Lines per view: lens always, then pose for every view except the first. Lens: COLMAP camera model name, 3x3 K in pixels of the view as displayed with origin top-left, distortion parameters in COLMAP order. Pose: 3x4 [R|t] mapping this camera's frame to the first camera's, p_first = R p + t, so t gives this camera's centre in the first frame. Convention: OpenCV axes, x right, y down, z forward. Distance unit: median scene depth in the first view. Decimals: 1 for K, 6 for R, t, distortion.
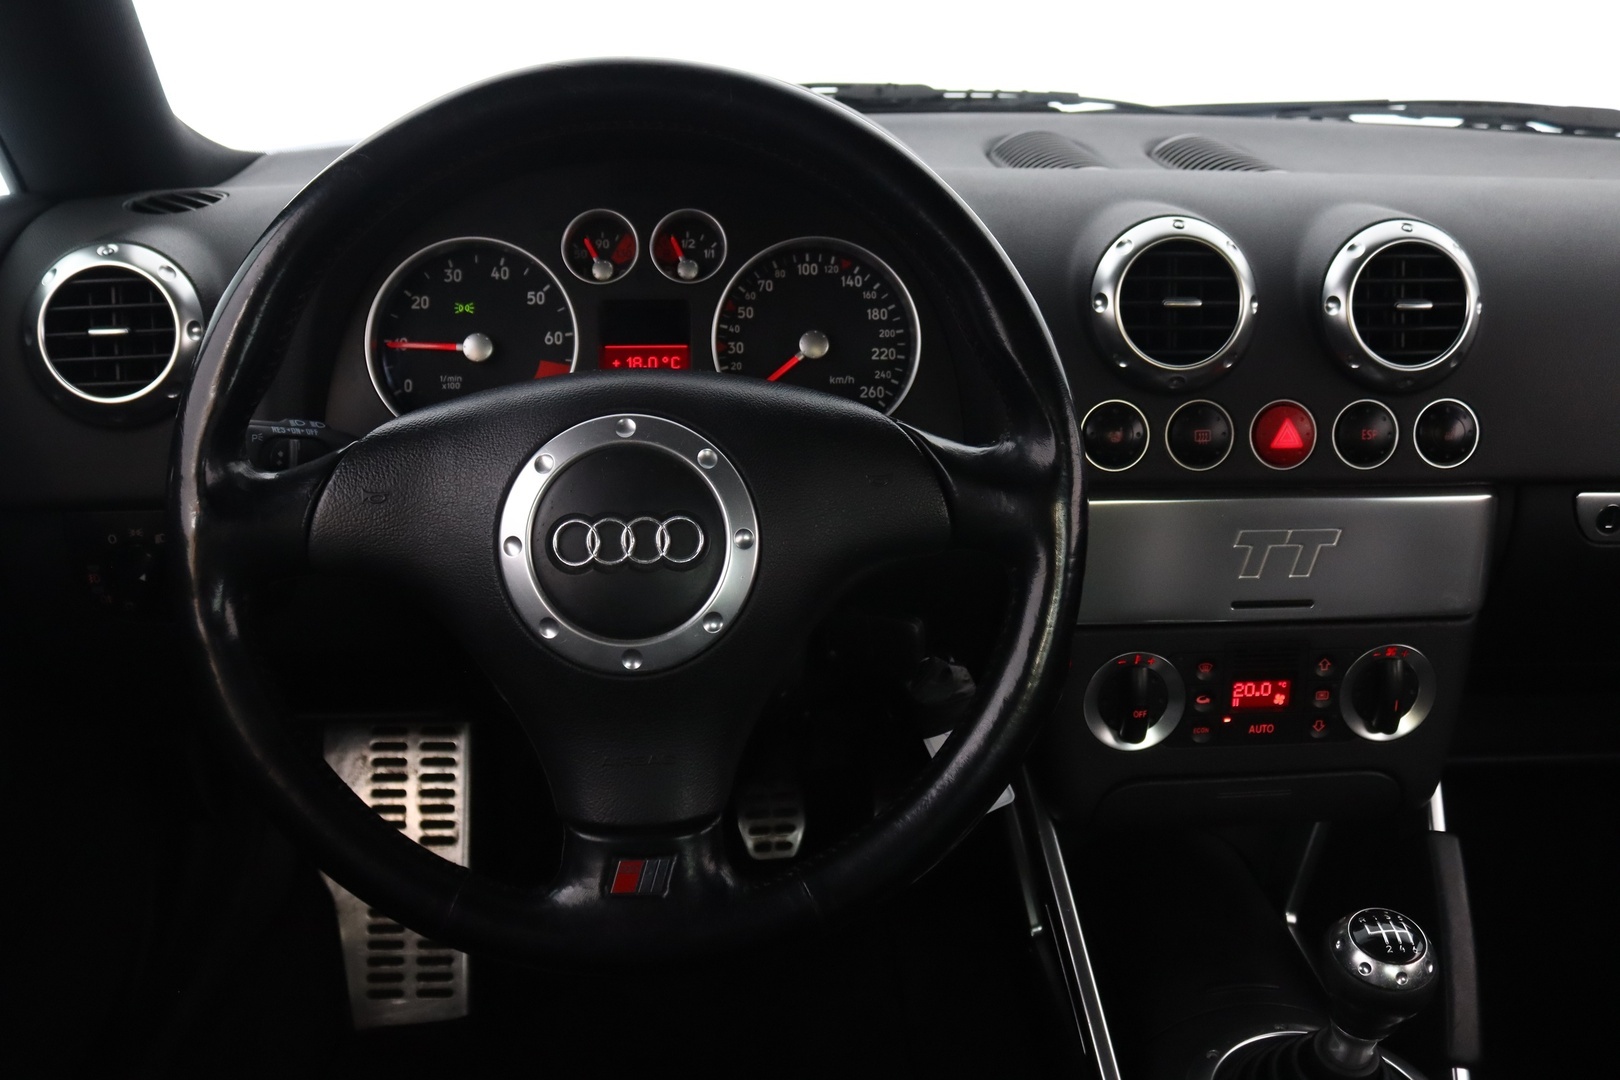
lens RADIAL K [[1487.9, 0, 811.5], [0, 1487.9, 534.5], [0, 0, 1]] dist [-0.110800, 0.000000]
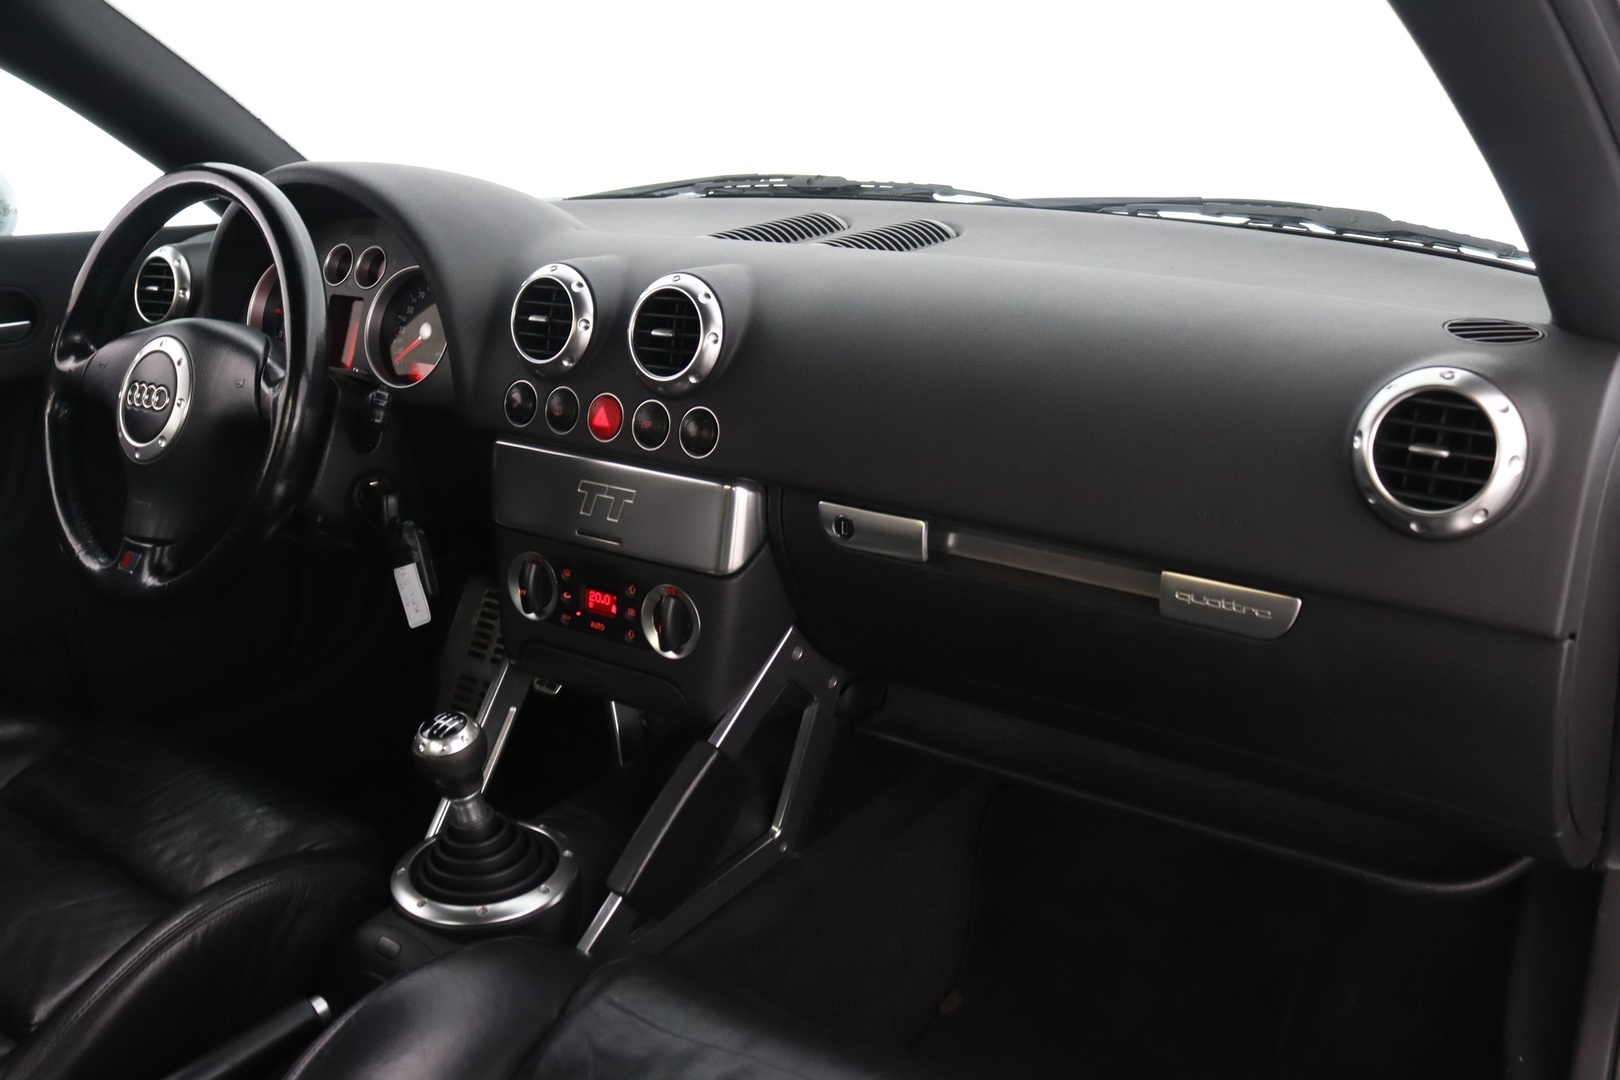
lens RADIAL K [[1394.3, 0, 802.3], [0, 1394.3, 573.7], [0, 0, 1]] dist [-0.072982, -0.000528]
pose [[0.789016, 0.194973, -0.582613, 1.242102], [-0.204487, 0.977580, 0.050220, -0.025154], [0.579343, 0.079512, 0.811196, 0.018918]]
